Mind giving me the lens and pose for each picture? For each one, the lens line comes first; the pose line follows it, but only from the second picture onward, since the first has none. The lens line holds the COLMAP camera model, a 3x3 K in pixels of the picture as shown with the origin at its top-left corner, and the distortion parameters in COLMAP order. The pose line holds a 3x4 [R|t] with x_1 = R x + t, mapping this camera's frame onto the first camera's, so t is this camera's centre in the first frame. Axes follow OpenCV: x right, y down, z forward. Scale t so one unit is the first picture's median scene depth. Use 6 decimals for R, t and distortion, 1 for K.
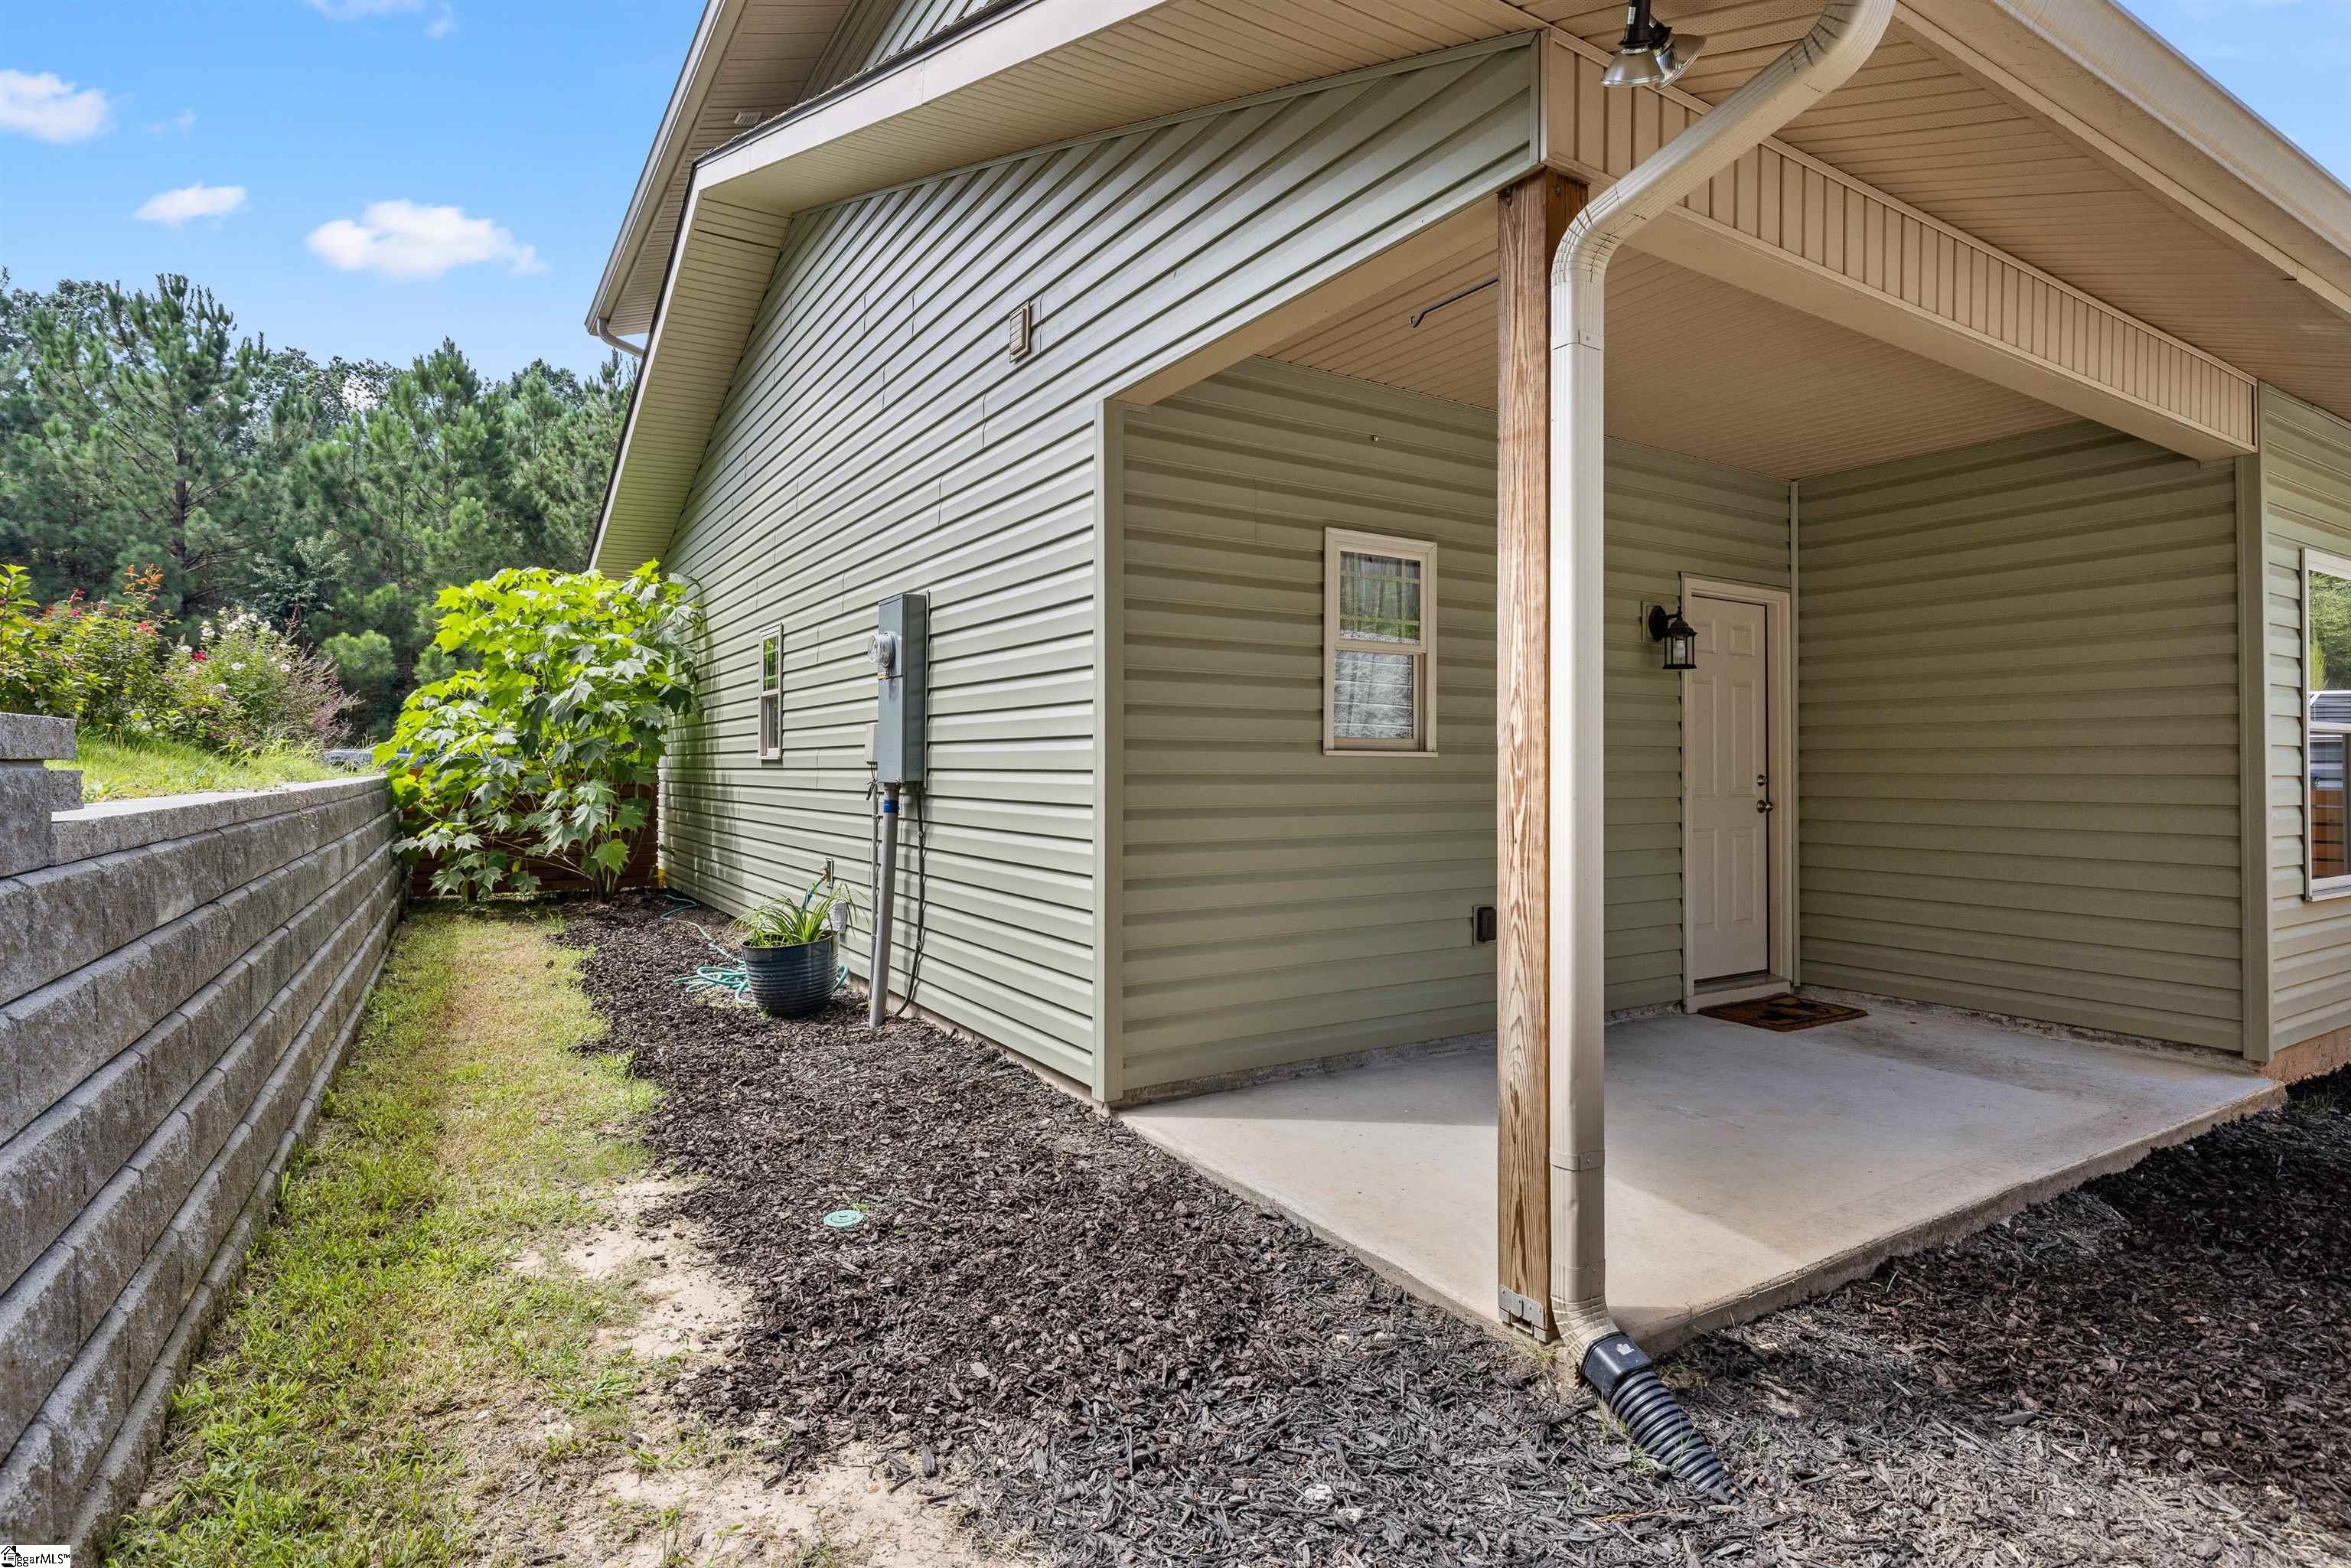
lens RADIAL K [[1204.0, 0, 1158.4], [0, 1204.0, 747.2], [0, 0, 1]] dist [-0.009165, 0.003503]
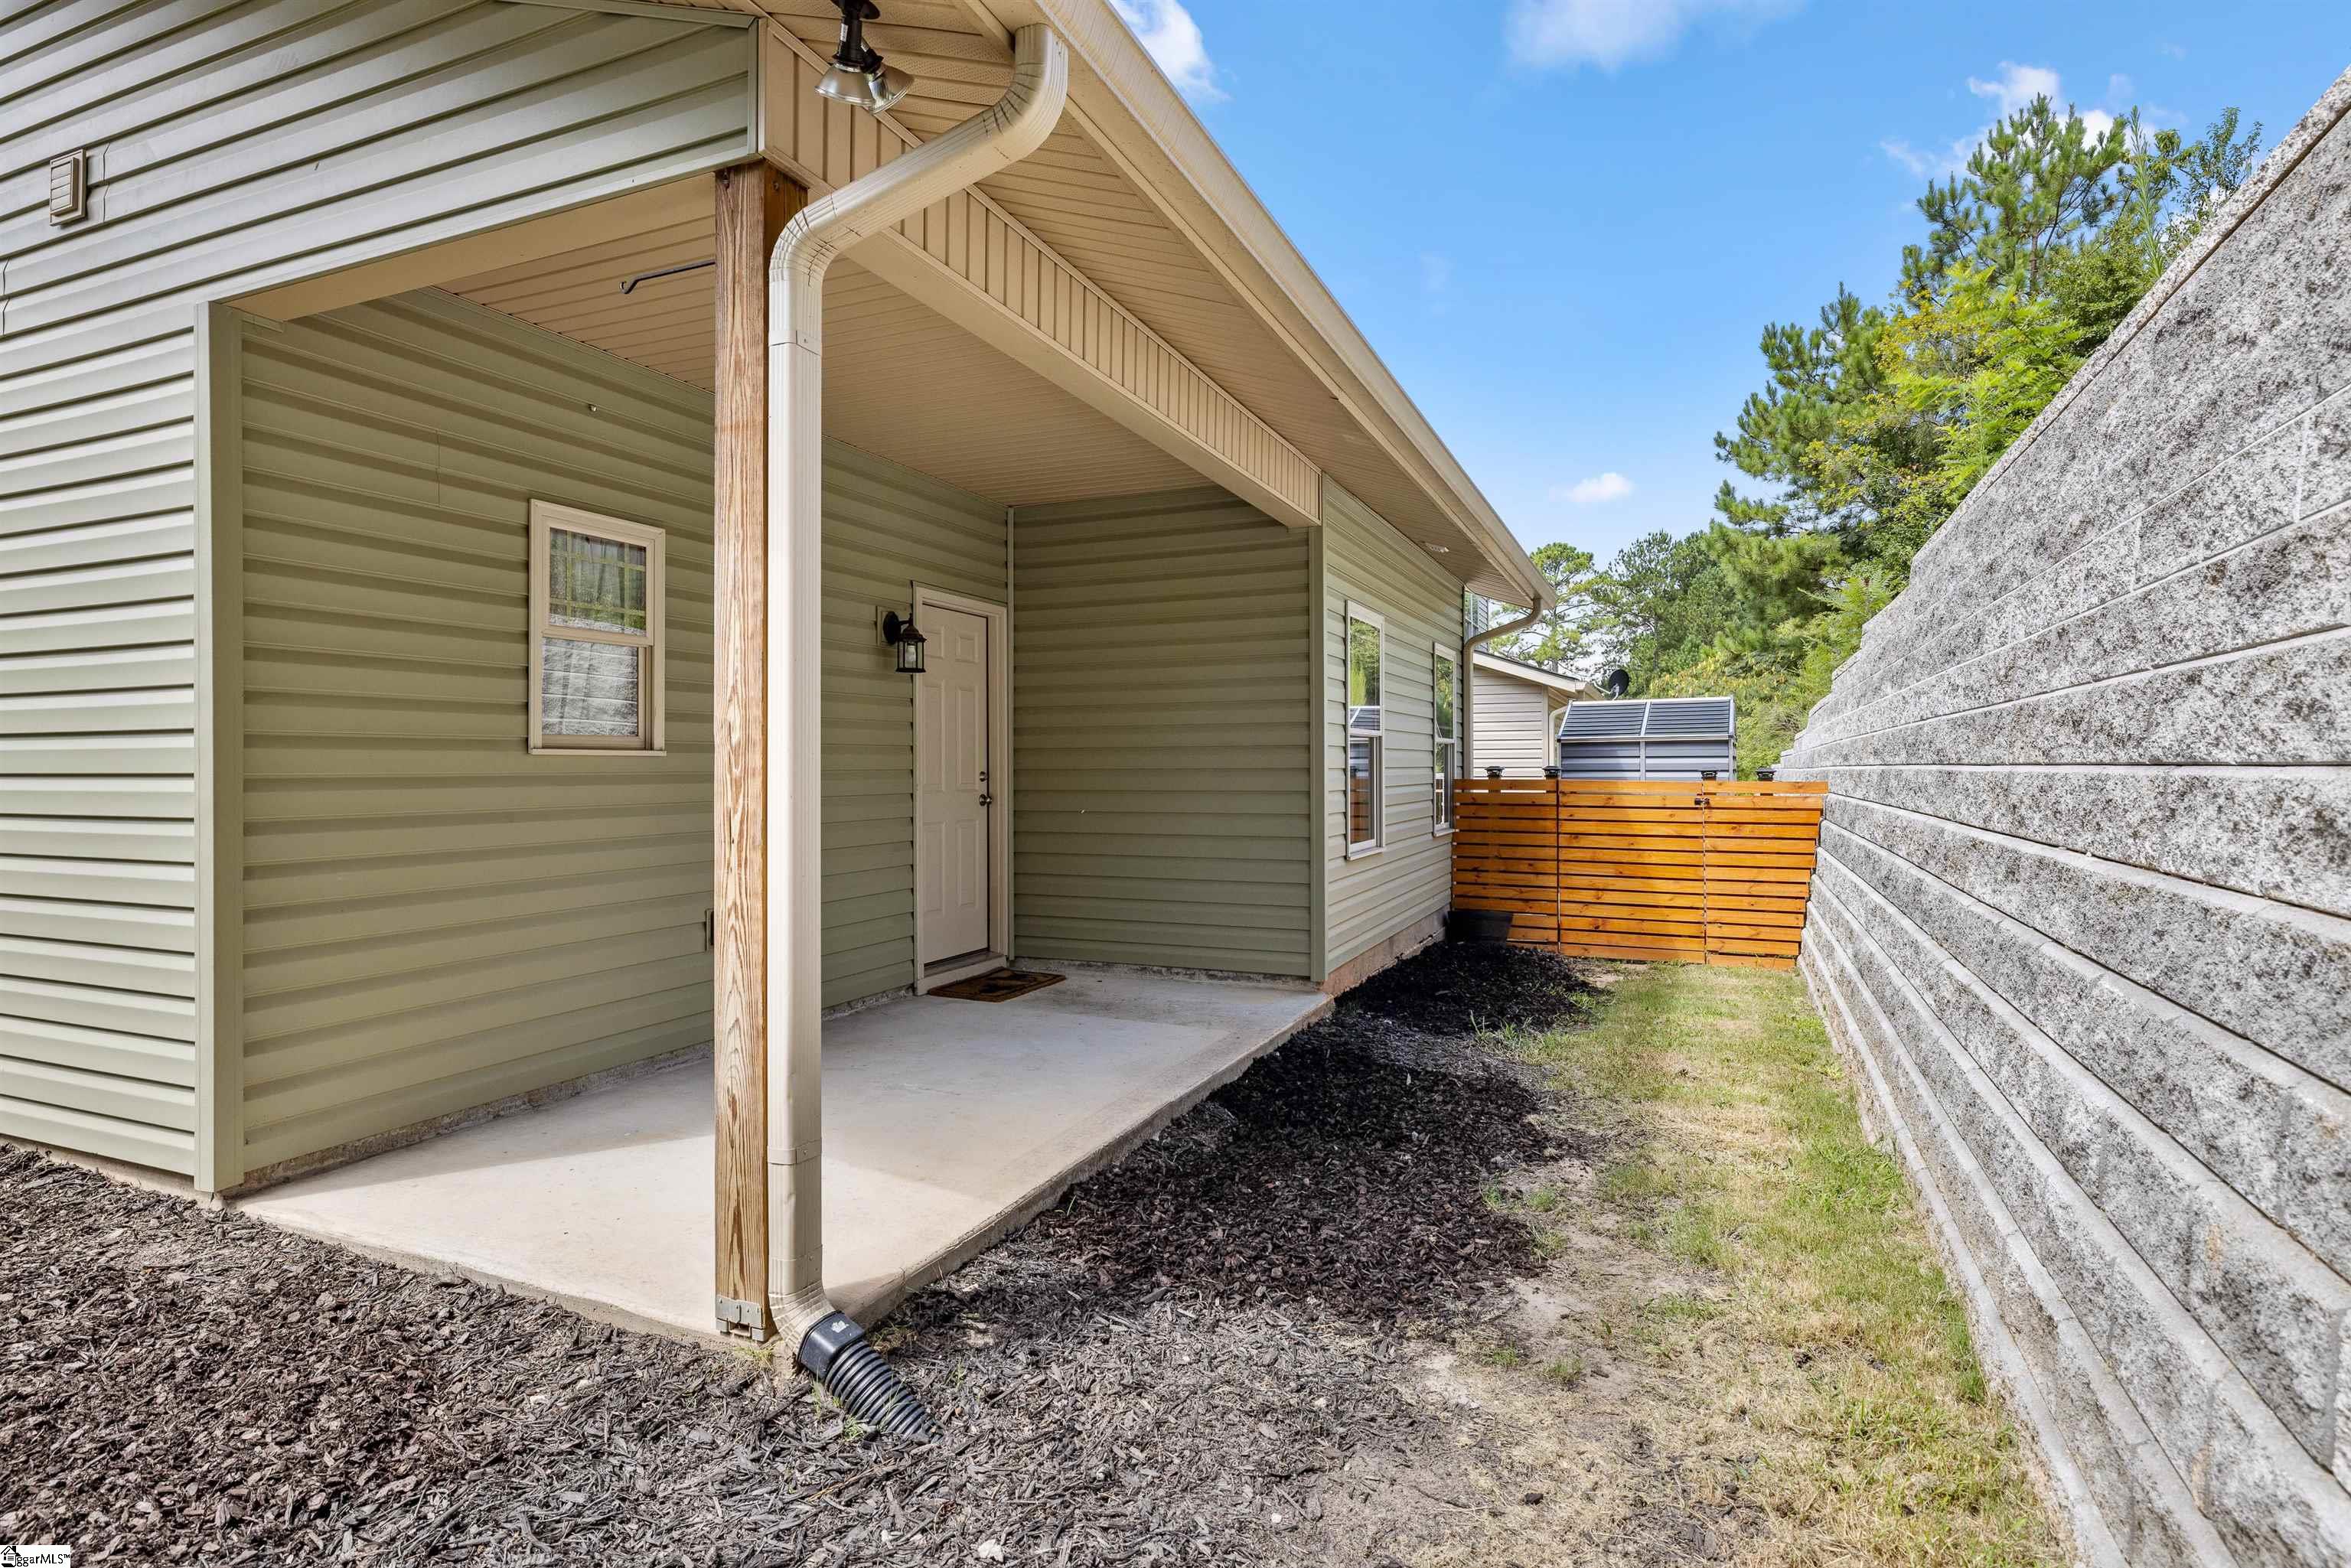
lens RADIAL K [[1204.0, 0, 1176.3], [0, 1204.0, 761.1], [0, 0, 1]] dist [-0.009165, 0.003503]
pose [[0.818680, -0.005153, 0.574228, 0.025782], [-0.001945, 0.999929, 0.011747, 0.000552], [-0.574247, -0.010734, 0.818611, -0.008004]]
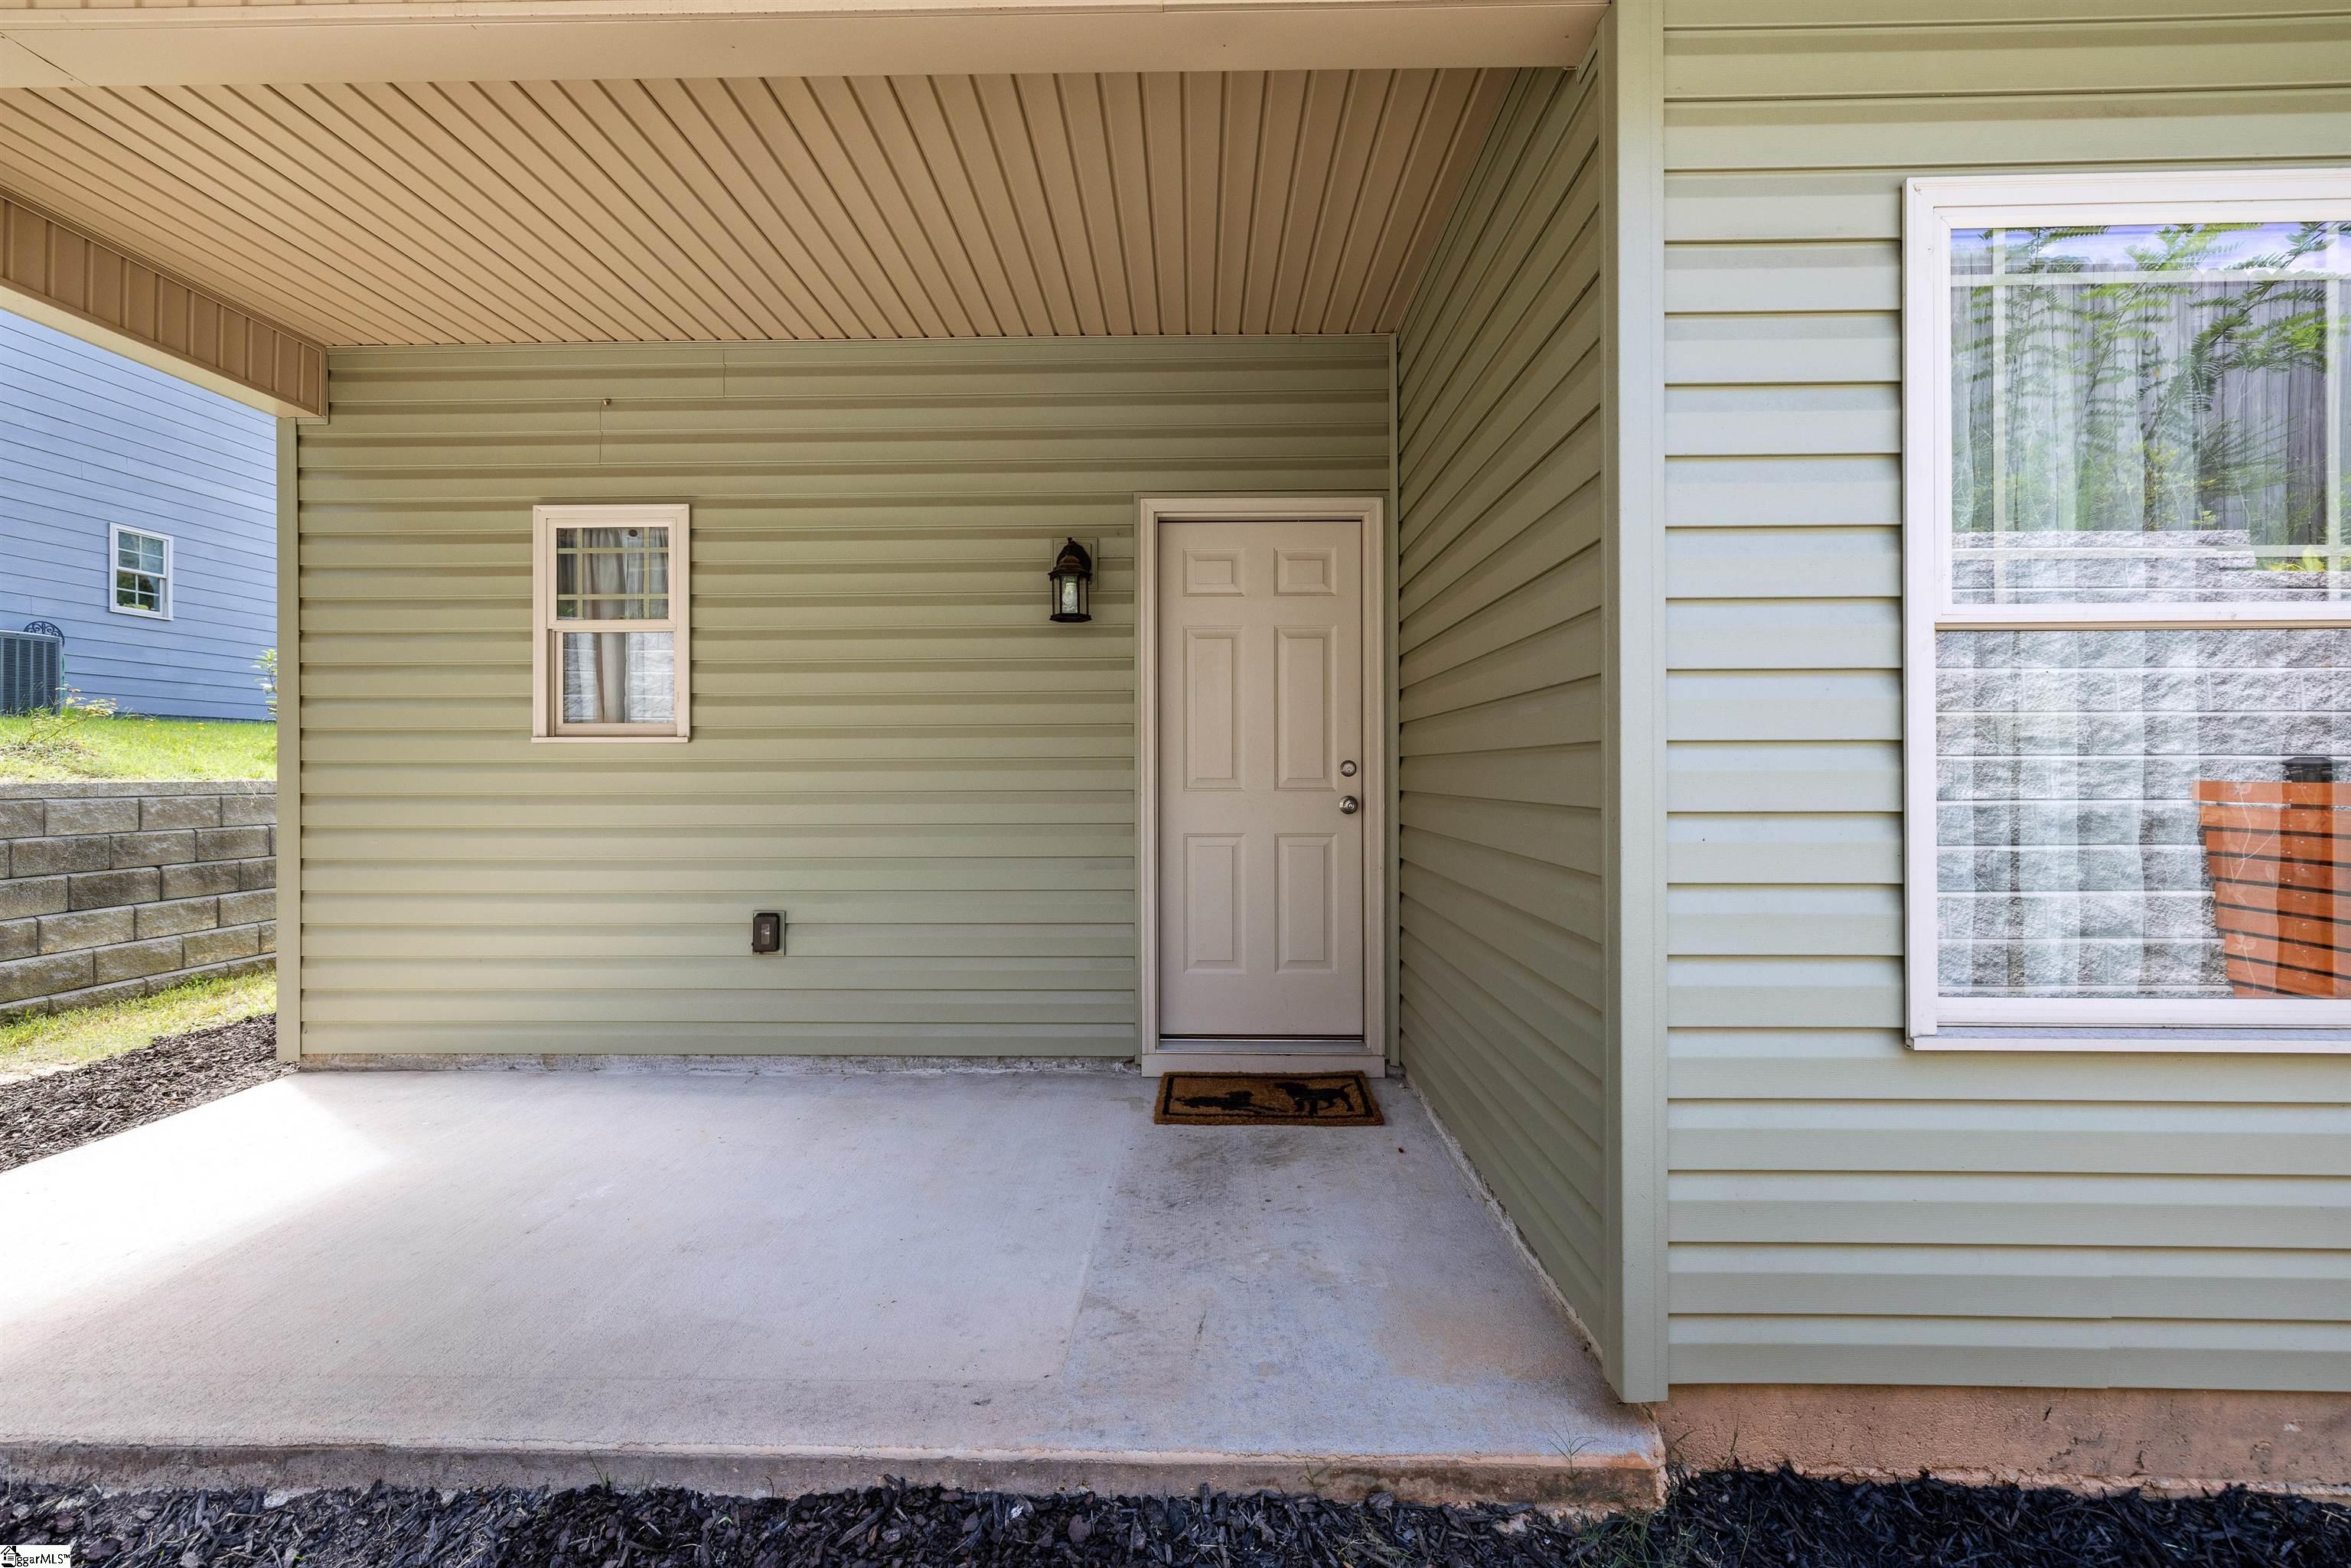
lens RADIAL K [[981.4, 0, 1173.9], [0, 981.4, 764.6], [0, 0, 1]] dist [0.002847, 0.000248]
pose [[0.833205, -0.010240, -0.552870, 1.375428], [0.015155, 0.999876, 0.004320, 0.040220], [0.552757, -0.011978, 0.833256, 0.858839]]
